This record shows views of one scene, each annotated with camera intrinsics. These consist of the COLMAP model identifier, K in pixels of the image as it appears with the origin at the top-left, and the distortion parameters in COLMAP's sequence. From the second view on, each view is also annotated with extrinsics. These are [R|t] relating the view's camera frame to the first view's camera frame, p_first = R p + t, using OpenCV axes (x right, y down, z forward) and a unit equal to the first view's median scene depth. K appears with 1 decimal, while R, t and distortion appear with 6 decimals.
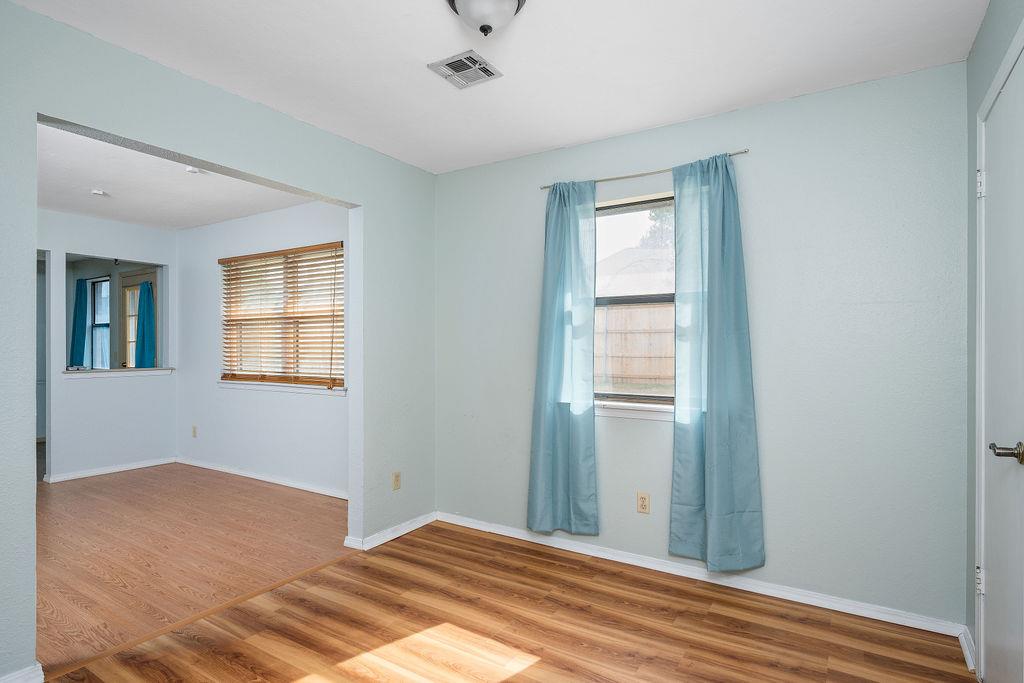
lens RADIAL K [[551.3, 0, 513.1], [0, 551.3, 348.2], [0, 0, 1]] dist [-0.015144, 0.001306]
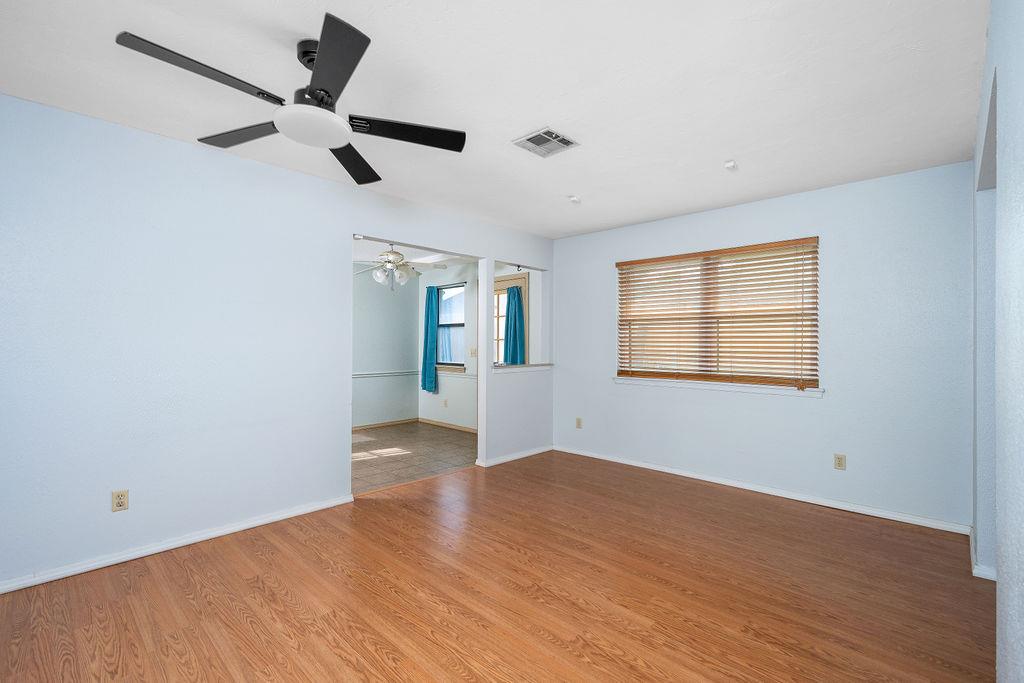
lens RADIAL K [[458.2, 0, 518.2], [0, 458.2, 341.1], [0, 0, 1]] dist [-0.005394, -0.000375]
pose [[0.982697, 0.011603, -0.184858, -0.930716], [-0.014955, 0.999748, -0.016746, 0.012924], [0.184617, 0.019221, 0.982622, 0.157865]]
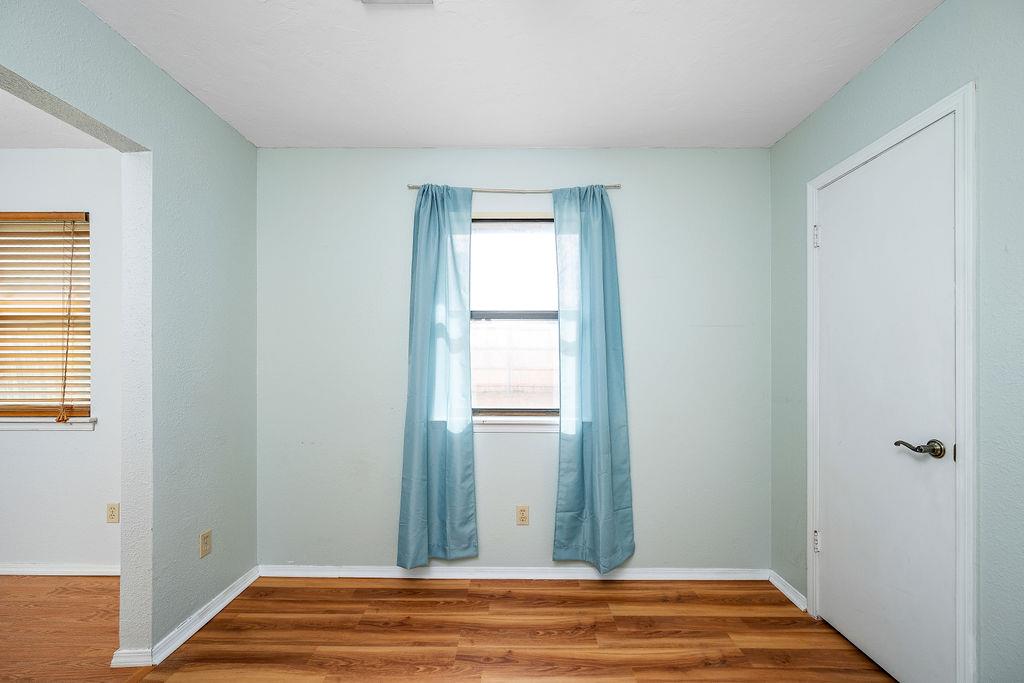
lens RADIAL K [[399.4, 0, 502.6], [0, 399.4, 361.0], [0, 0, 1]] dist [-0.000371, -0.001416]
pose [[0.844672, 0.000568, 0.535284, -0.181172], [0.001624, 0.999992, -0.003623, -0.000053], [-0.535282, 0.003929, 0.844664, 0.379534]]
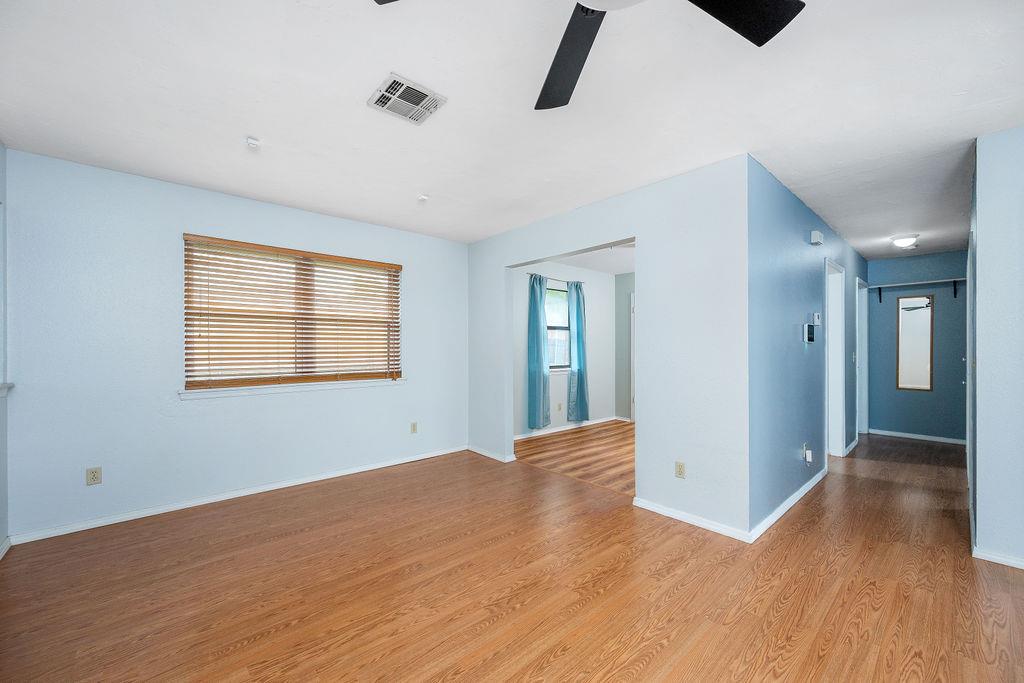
lens RADIAL K [[399.4, 0, 510.5], [0, 399.4, 341.9], [0, 0, 1]] dist [-0.000371, -0.001416]
pose [[0.275774, 0.015086, 0.961104, -1.578544], [0.012259, 0.999740, -0.019211, 0.010750], [-0.961144, 0.017080, 0.275518, 0.673176]]
